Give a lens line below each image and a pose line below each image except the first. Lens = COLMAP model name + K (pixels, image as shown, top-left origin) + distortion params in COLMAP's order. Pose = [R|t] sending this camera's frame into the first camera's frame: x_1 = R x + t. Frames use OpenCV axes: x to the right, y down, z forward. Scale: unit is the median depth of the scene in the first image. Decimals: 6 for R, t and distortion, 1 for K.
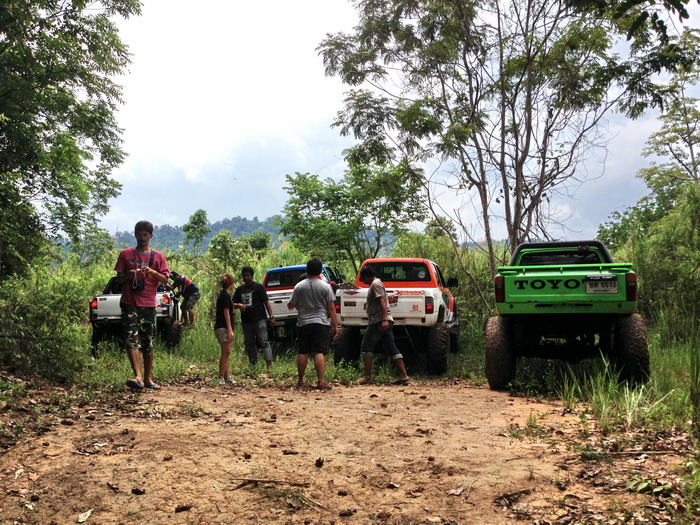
lens RADIAL K [[625.6, 0, 350.0], [0, 625.6, 262.5], [0, 0, 1]] dist [0.150485, -0.273535]
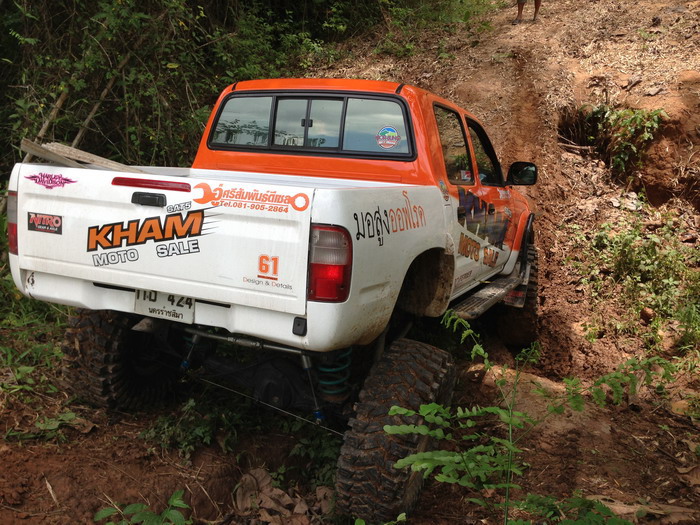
lens RADIAL K [[625.6, 0, 350.0], [0, 625.6, 262.5], [0, 0, 1]] dist [0.150485, -0.273535]
pose [[0.978641, 0.091800, -0.183940, 0.172777], [-0.056546, 0.980450, 0.188469, 0.026246], [0.197645, -0.174042, 0.964700, 0.784684]]
